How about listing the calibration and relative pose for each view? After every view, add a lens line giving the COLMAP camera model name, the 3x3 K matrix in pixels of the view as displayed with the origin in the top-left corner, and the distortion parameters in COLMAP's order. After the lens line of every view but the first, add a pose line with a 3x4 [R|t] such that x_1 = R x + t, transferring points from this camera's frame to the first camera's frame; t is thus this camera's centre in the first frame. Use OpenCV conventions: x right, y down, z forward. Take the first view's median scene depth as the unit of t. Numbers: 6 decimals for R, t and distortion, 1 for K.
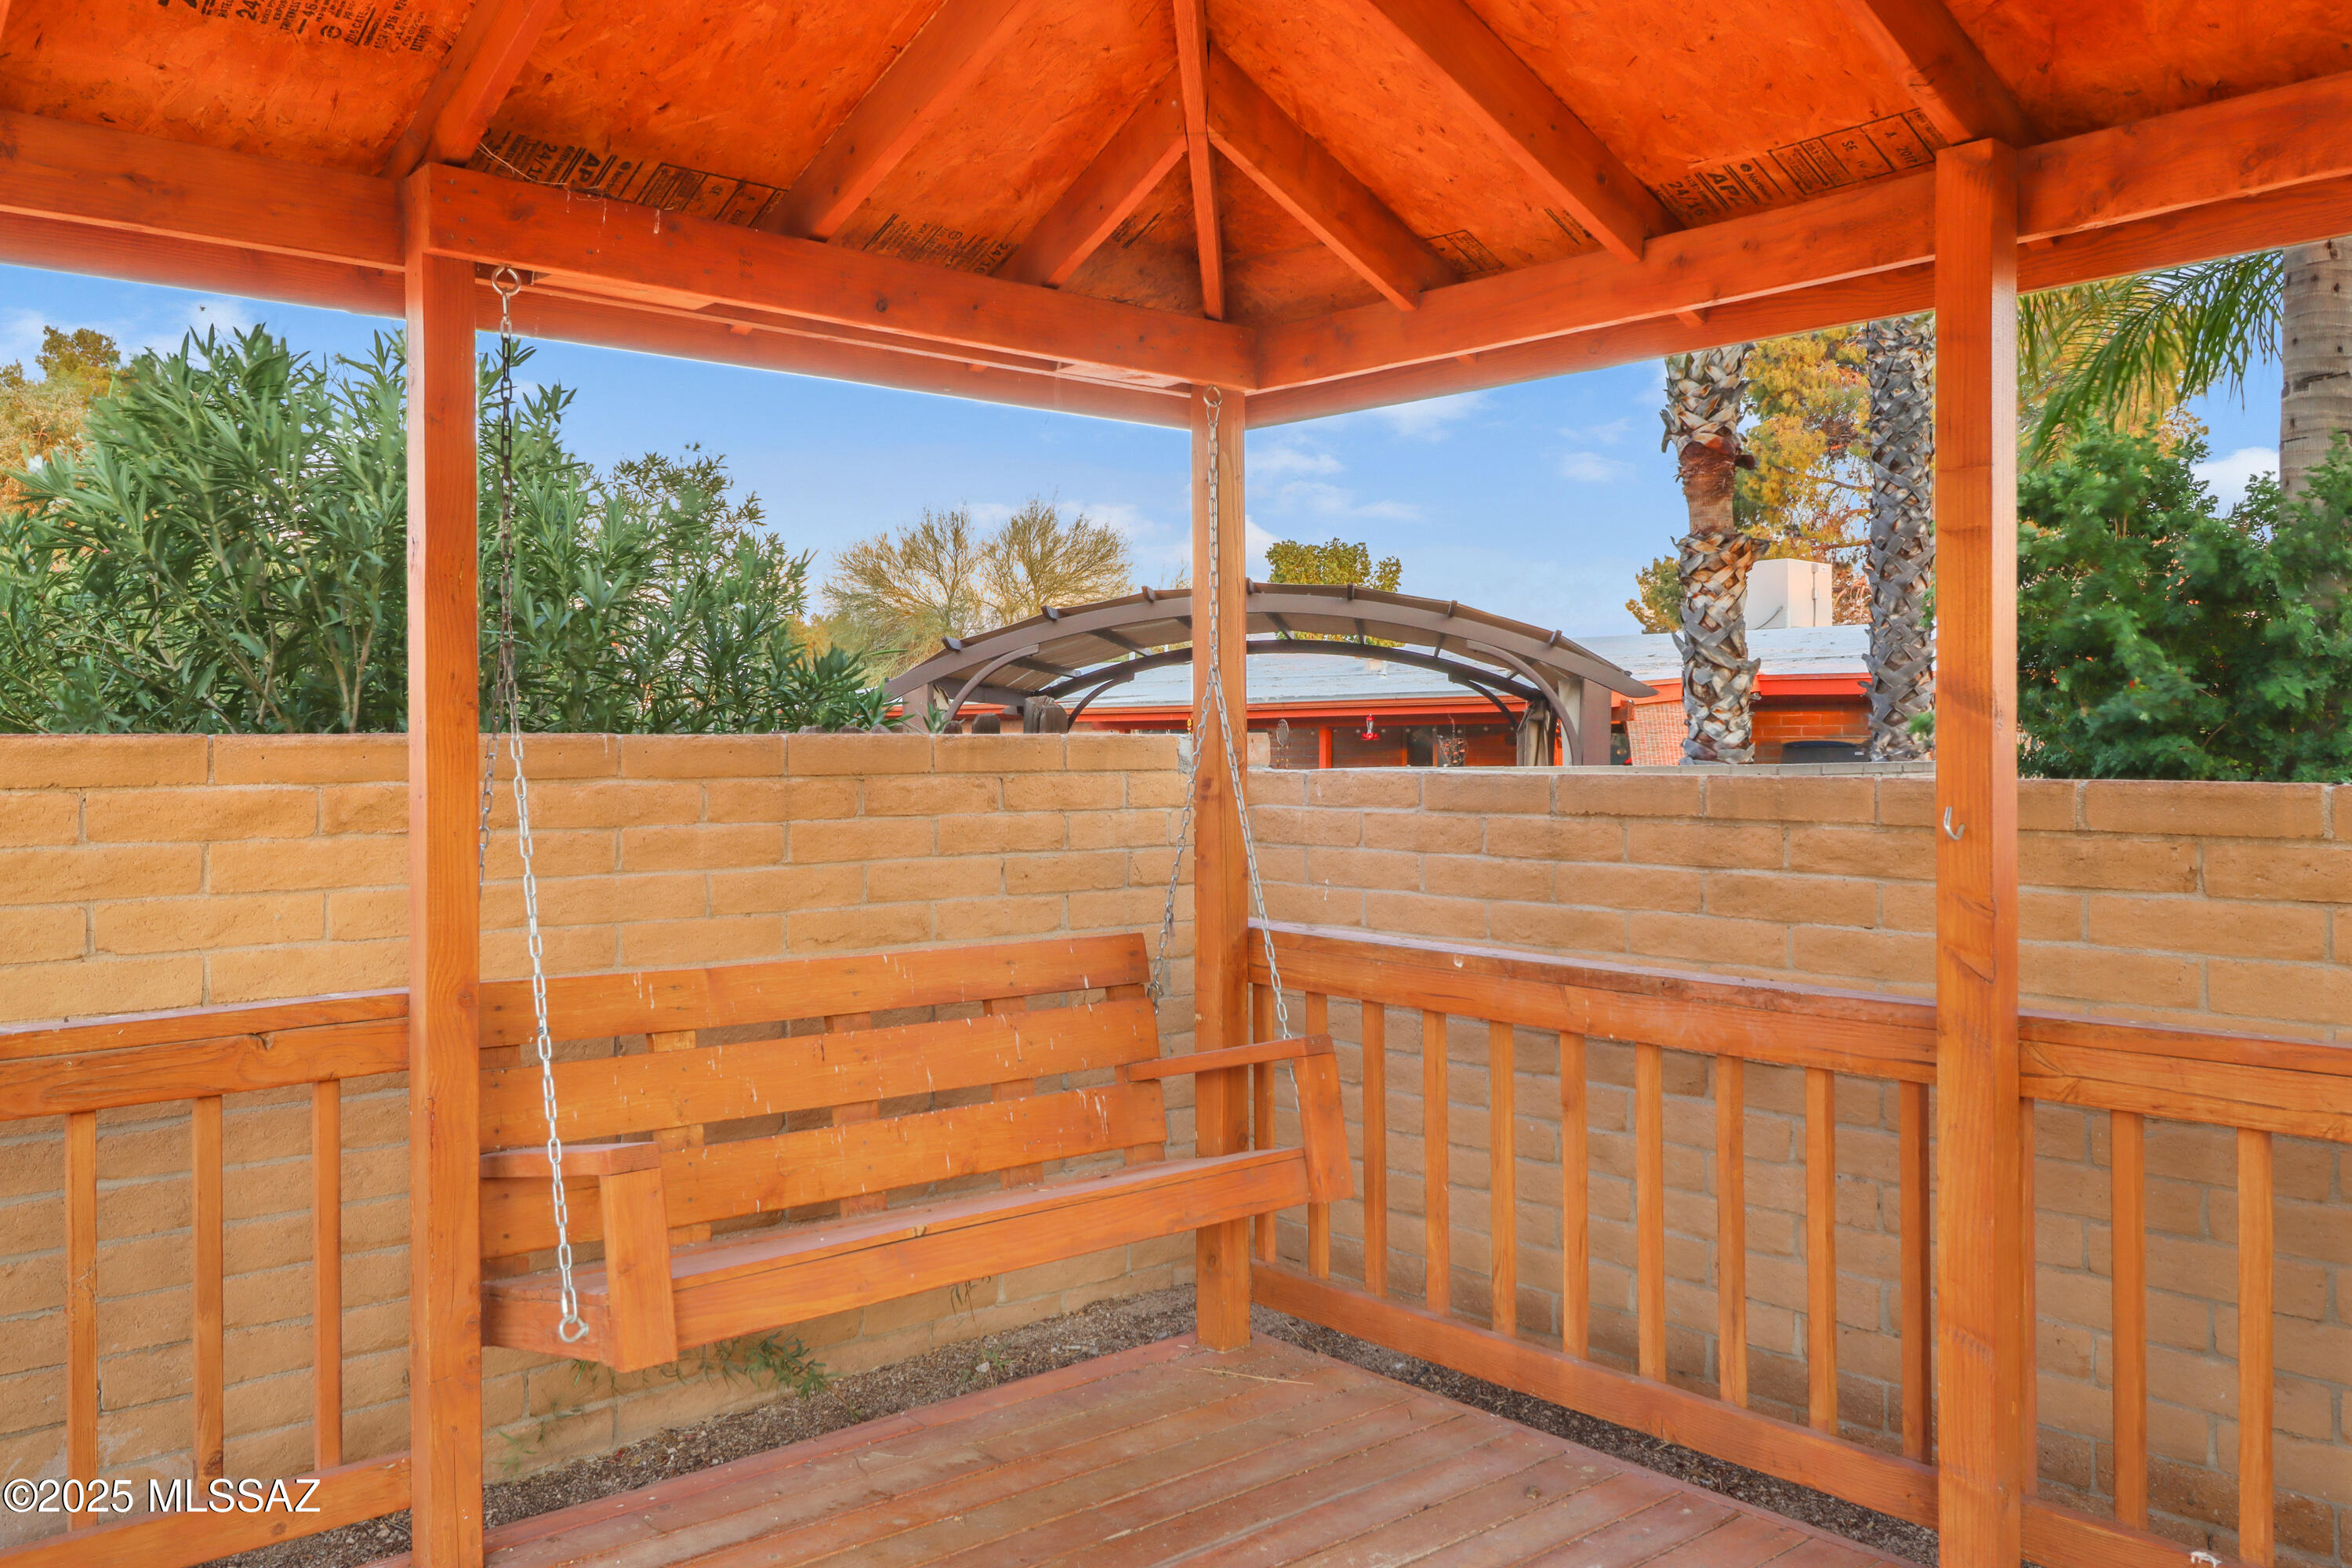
lens RADIAL K [[1945.3, 0, 1176.0], [0, 1945.3, 784.0], [0, 0, 1]] dist [0.000690, -0.000010]
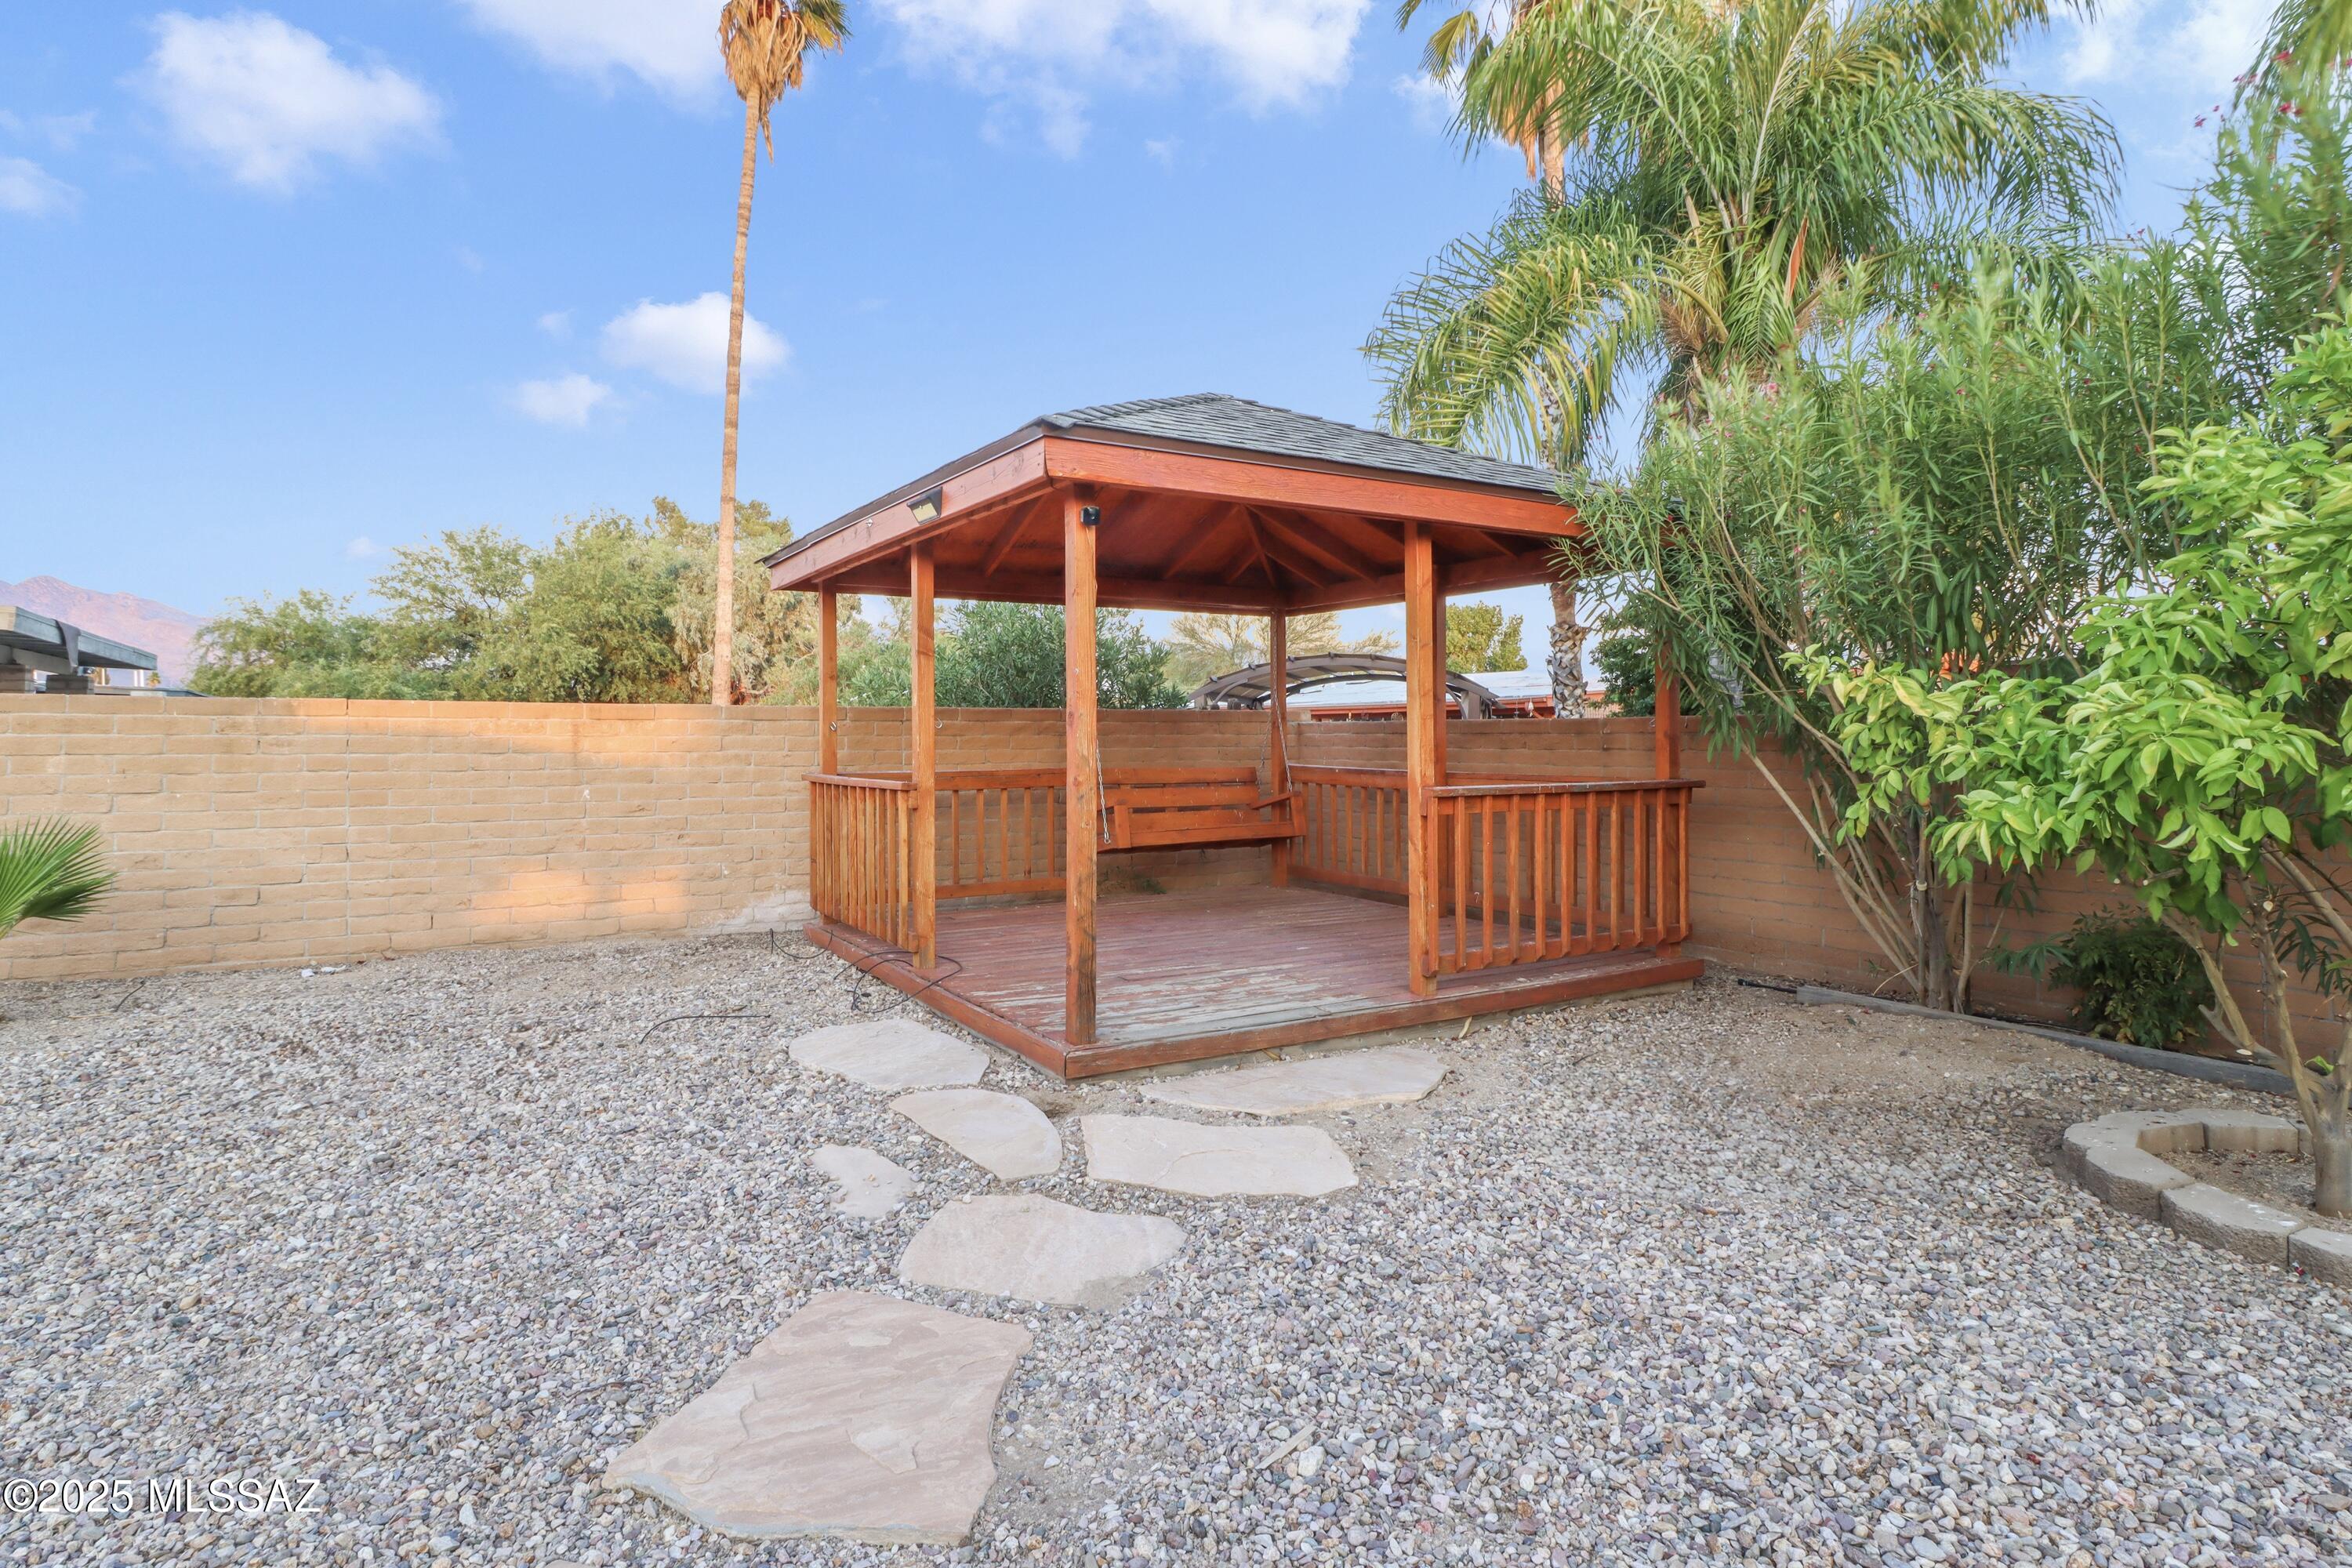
lens RADIAL K [[1457.2, 0, 1176.0], [0, 1457.2, 784.0], [0, 0, 1]] dist [0.001706, 0.000177]
pose [[0.985874, 0.006327, -0.167371, 0.131415], [-0.004693, 0.999937, 0.010154, 0.038698], [0.167425, -0.009225, 0.985842, -0.743116]]
